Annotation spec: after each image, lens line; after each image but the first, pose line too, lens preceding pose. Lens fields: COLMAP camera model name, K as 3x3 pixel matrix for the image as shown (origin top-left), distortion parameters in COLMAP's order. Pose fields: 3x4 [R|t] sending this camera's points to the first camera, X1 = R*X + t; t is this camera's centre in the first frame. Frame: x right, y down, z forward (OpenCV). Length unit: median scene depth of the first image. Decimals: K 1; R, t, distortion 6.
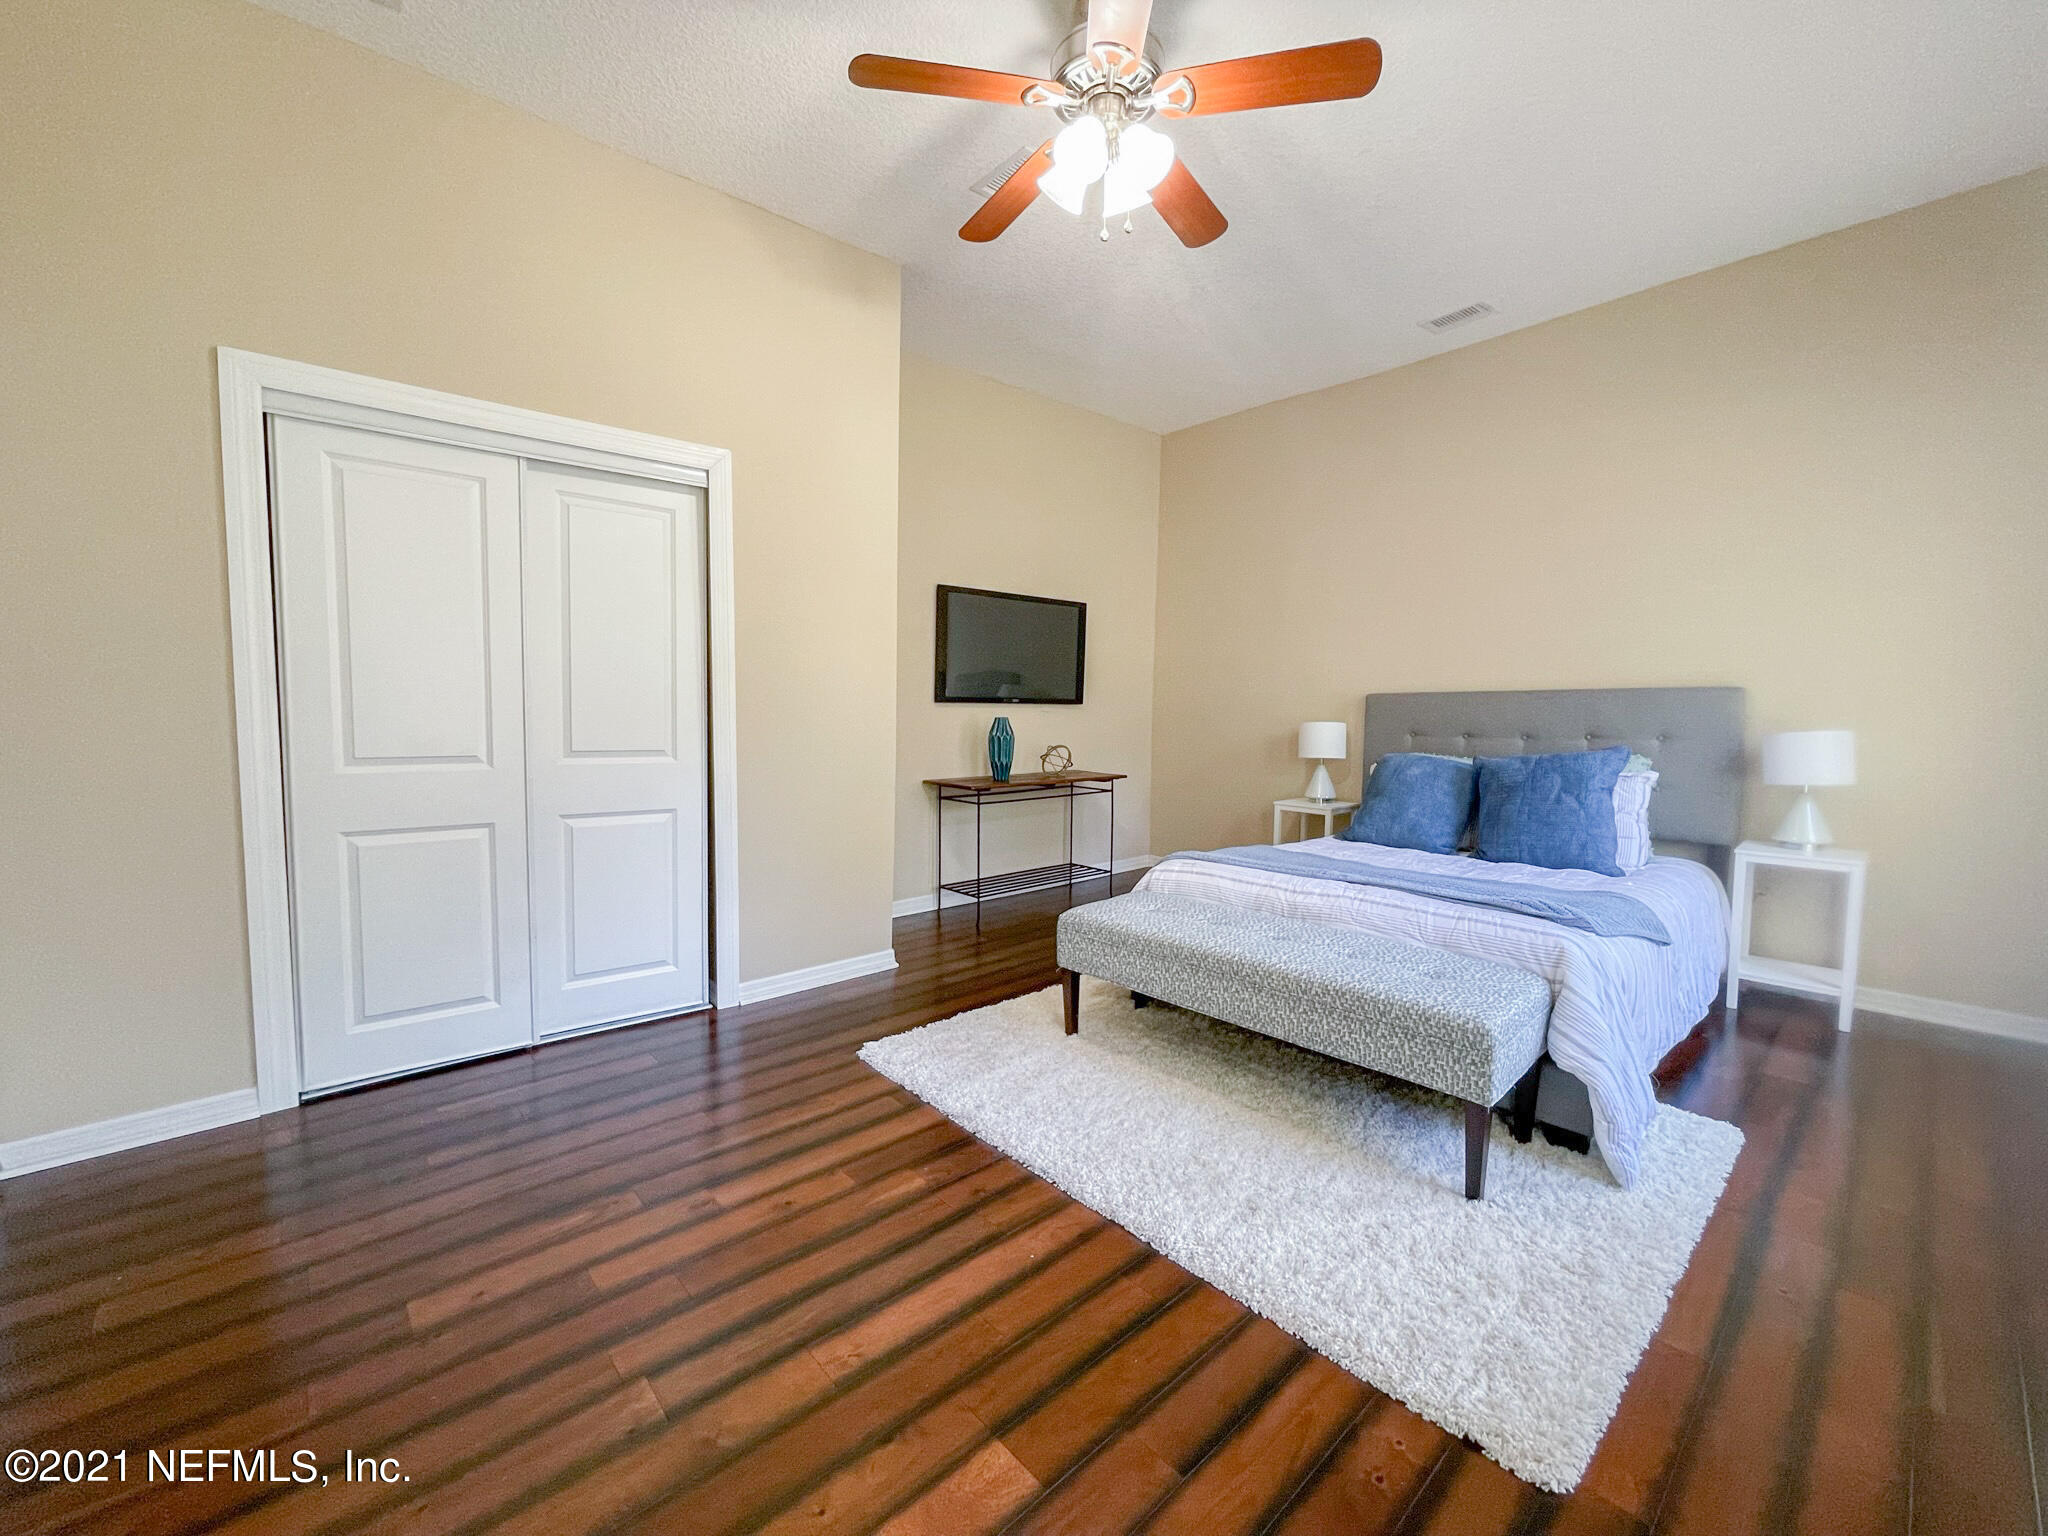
lens RADIAL K [[835.6, 0, 1021.2], [0, 835.6, 764.2], [0, 0, 1]] dist [-0.004415, 0.003010]
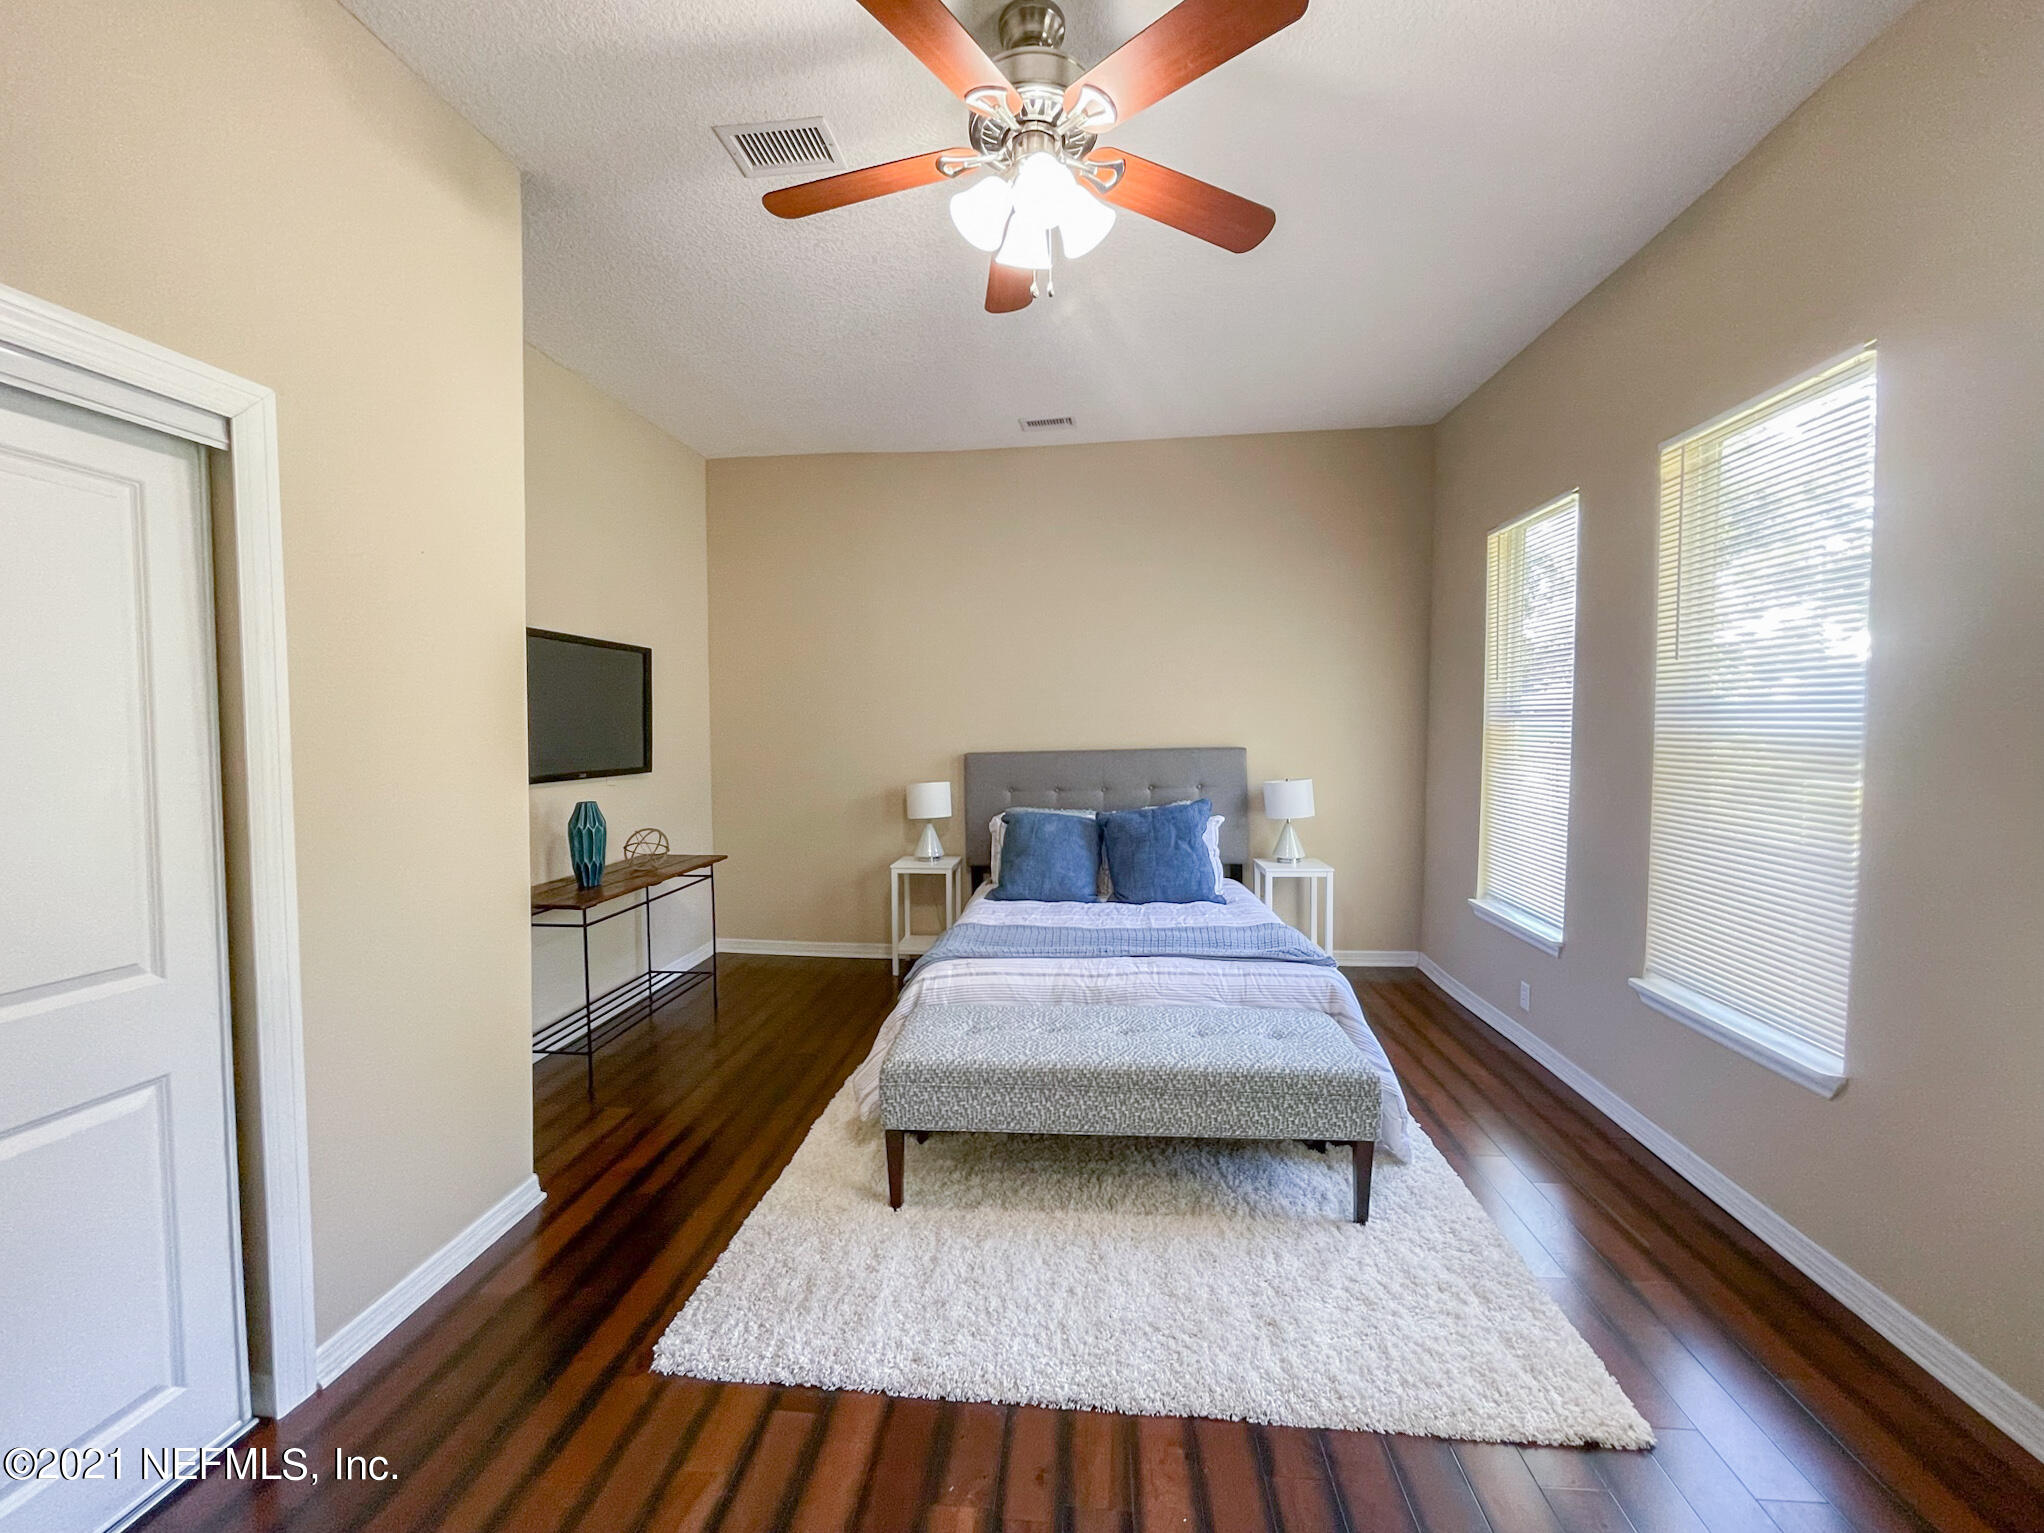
lens RADIAL K [[834.0, 0, 1021.8], [0, 834.0, 764.0], [0, 0, 1]] dist [-0.004415, 0.003010]
pose [[0.730924, -0.047613, 0.680796, -0.359996], [0.063115, 0.998004, 0.002034, -0.098151], [-0.679534, 0.041482, 0.732470, 0.268005]]
